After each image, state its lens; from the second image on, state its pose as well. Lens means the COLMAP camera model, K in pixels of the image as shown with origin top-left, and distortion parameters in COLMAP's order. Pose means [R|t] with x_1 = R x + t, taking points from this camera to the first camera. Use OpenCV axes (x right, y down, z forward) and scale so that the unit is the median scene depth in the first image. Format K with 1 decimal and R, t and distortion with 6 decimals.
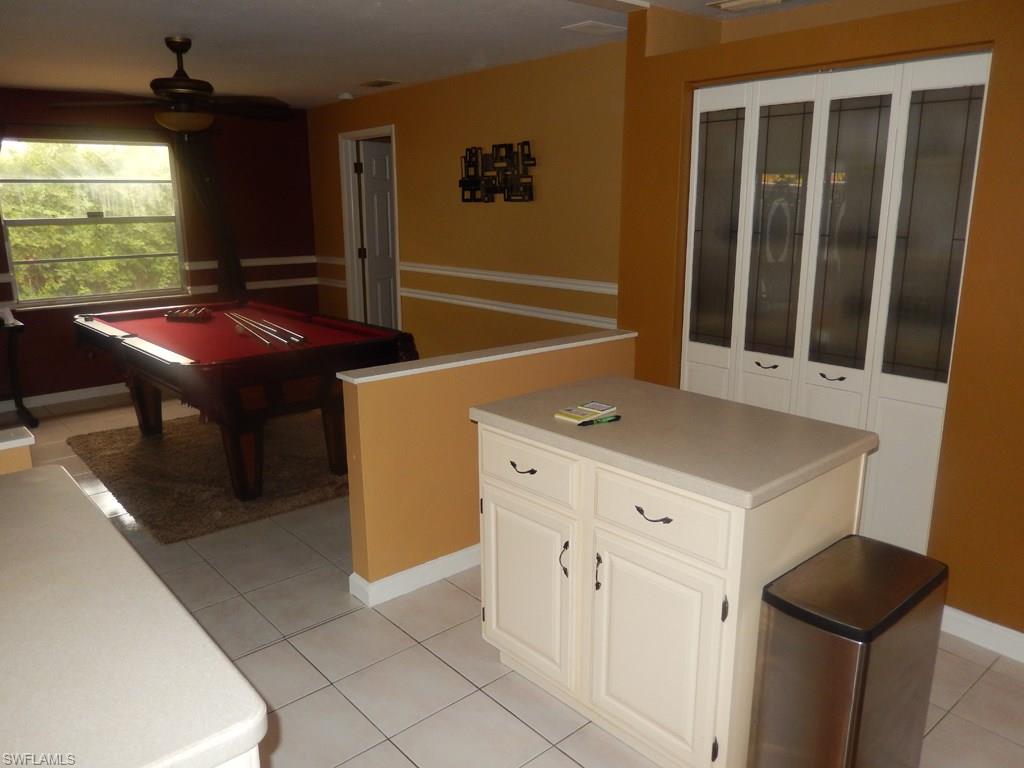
lens RADIAL K [[763.0, 0, 514.5], [0, 763.0, 380.4], [0, 0, 1]] dist [-0.014953, -0.003328]
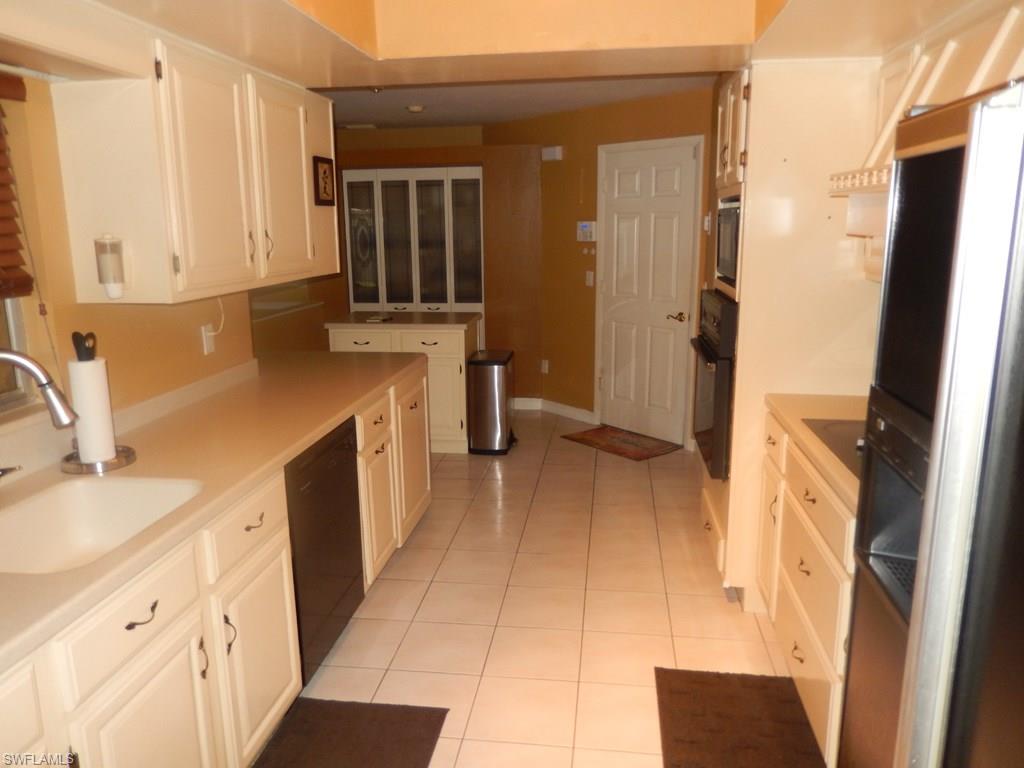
lens RADIAL K [[763.0, 0, 510.1], [0, 763.0, 384.5], [0, 0, 1]] dist [-0.014953, -0.003328]
pose [[0.747320, -0.144593, 0.648541, -0.881717], [0.165973, 0.985718, 0.028515, 0.189010], [-0.643402, 0.086330, 0.760645, -0.782477]]
